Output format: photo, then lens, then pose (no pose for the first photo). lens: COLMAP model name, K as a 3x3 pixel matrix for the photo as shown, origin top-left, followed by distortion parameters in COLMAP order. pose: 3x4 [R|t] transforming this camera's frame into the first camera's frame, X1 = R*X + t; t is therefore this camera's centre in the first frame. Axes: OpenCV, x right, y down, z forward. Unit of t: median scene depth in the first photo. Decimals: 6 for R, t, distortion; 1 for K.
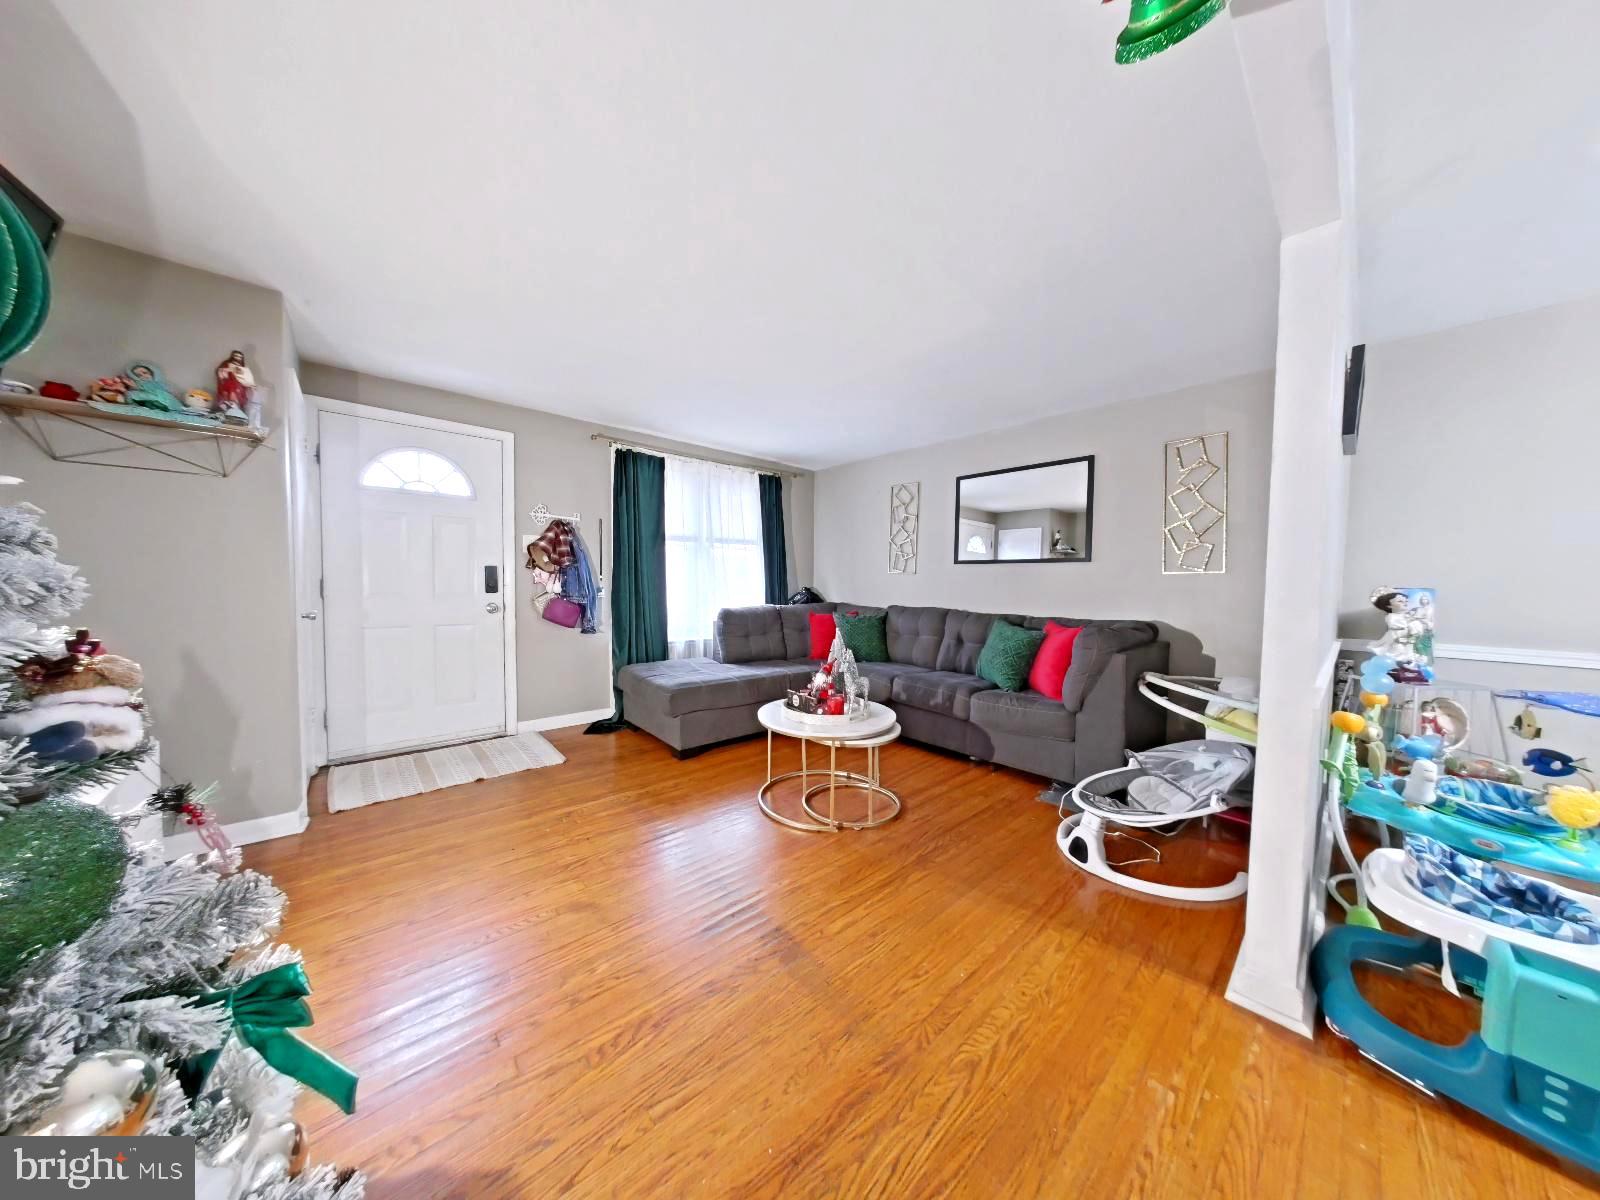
lens RADIAL K [[501.1, 0, 800.8], [0, 501.1, 600.0], [0, 0, 1]] dist [0.002271, -0.000006]
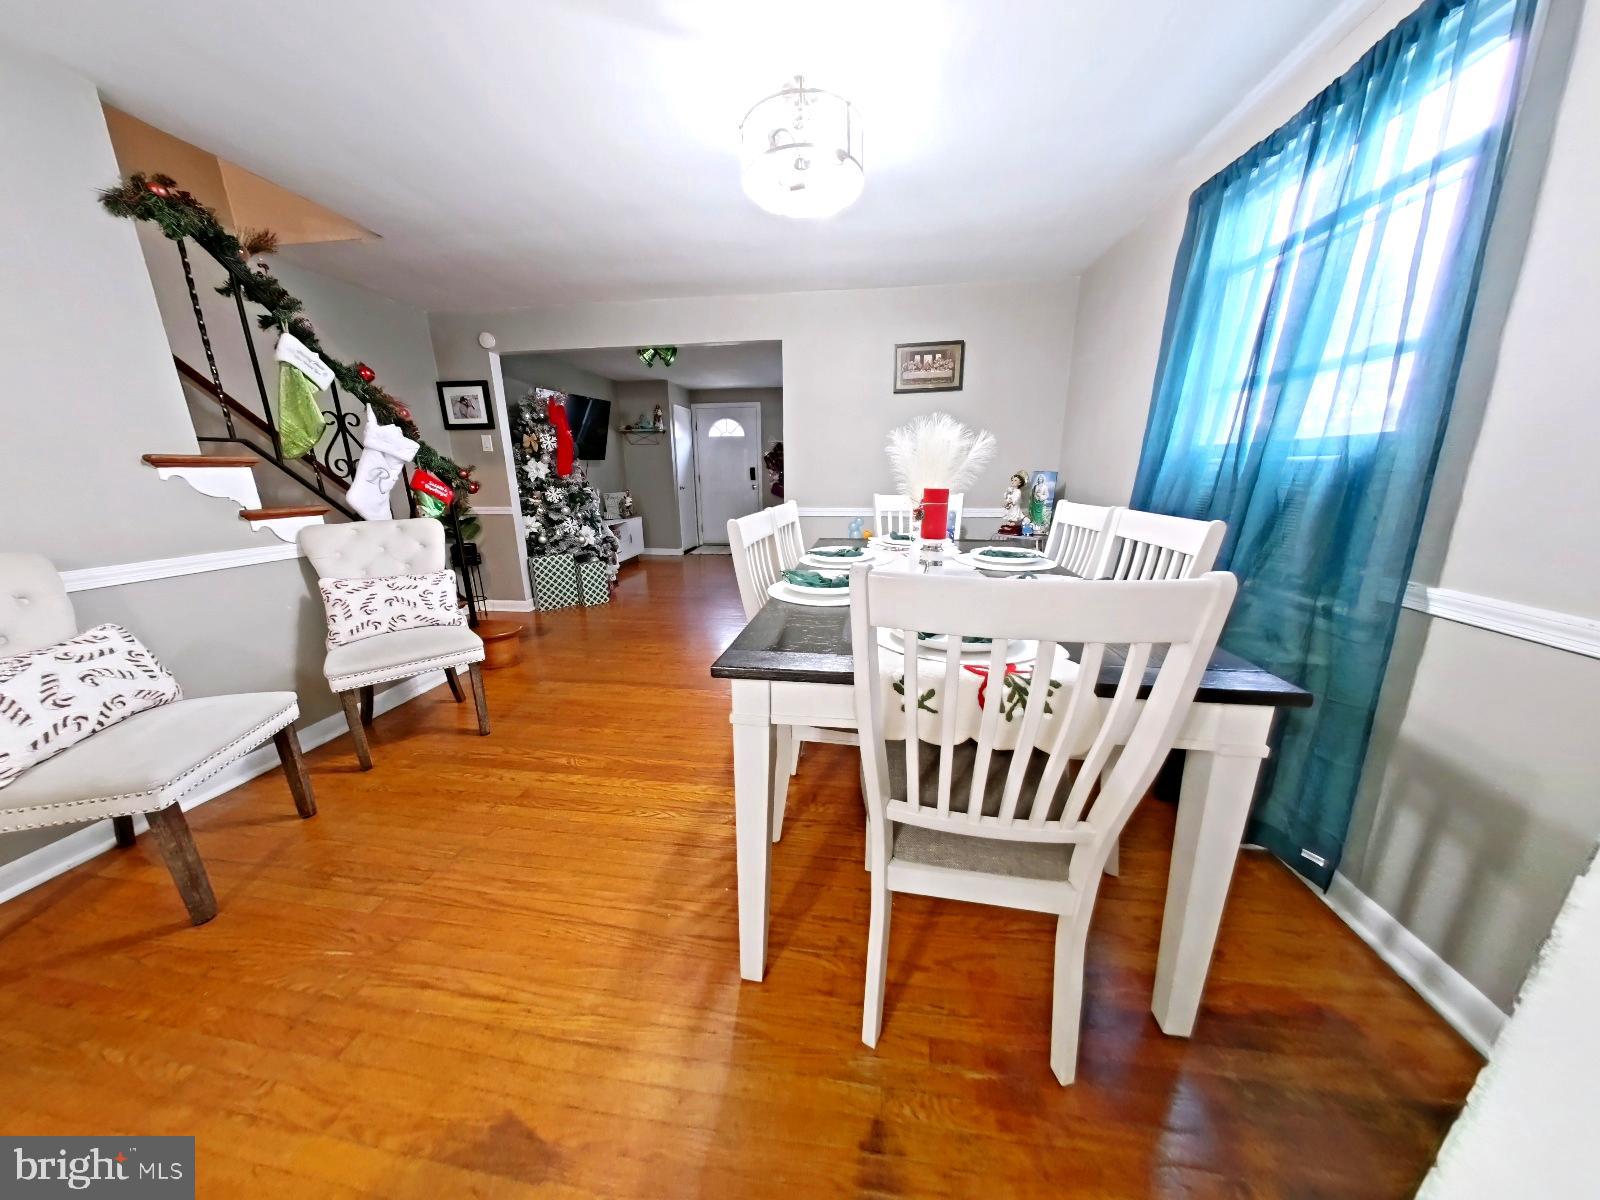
lens RADIAL K [[501.1, 0, 796.4], [0, 501.1, 594.9], [0, 0, 1]] dist [0.002271, -0.000006]
pose [[0.653911, 0.159808, -0.739501, 1.160001], [-0.008768, 0.978972, 0.203805, 0.027988], [0.756521, -0.126786, 0.641562, -0.323494]]
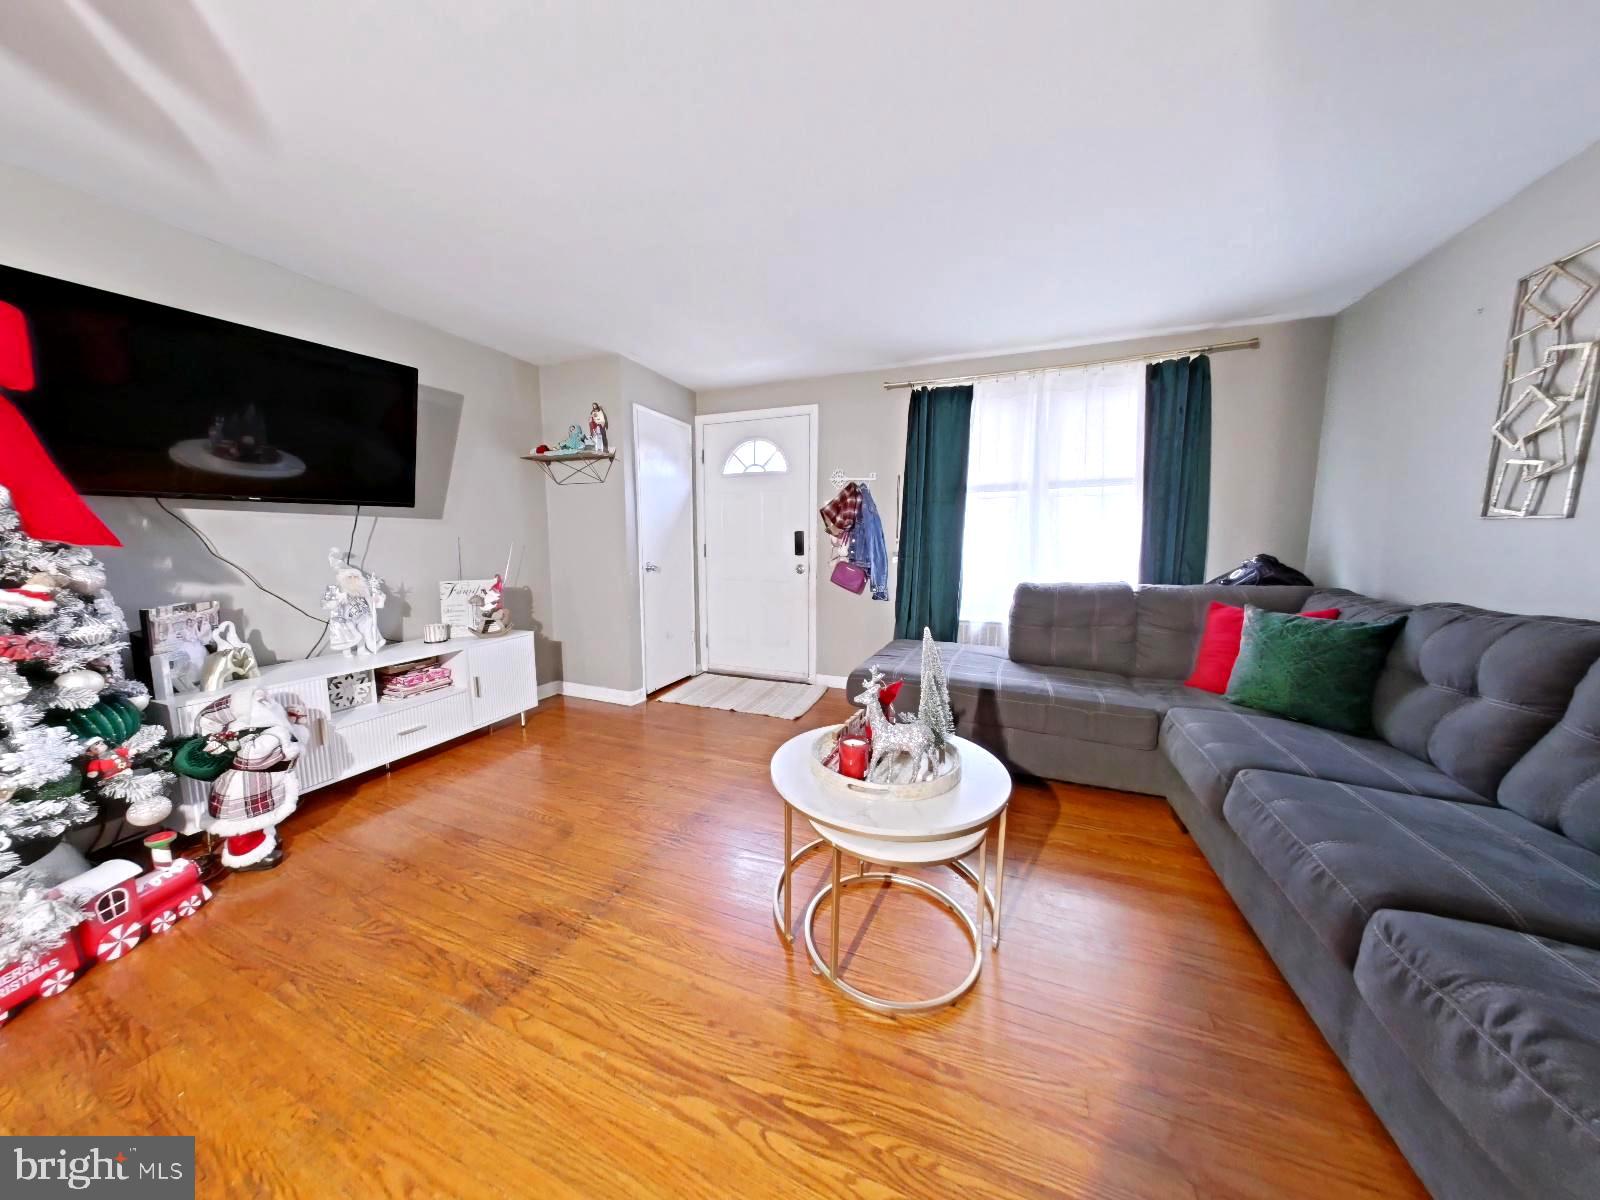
lens RADIAL K [[501.1, 0, 791.7], [0, 501.1, 597.6], [0, 0, 1]] dist [0.002271, -0.000006]
pose [[0.451240, 0.089737, -0.887879, 0.359325], [-0.031038, 0.995908, 0.084882, -0.013808], [0.891863, -0.010744, 0.452178, 0.446257]]
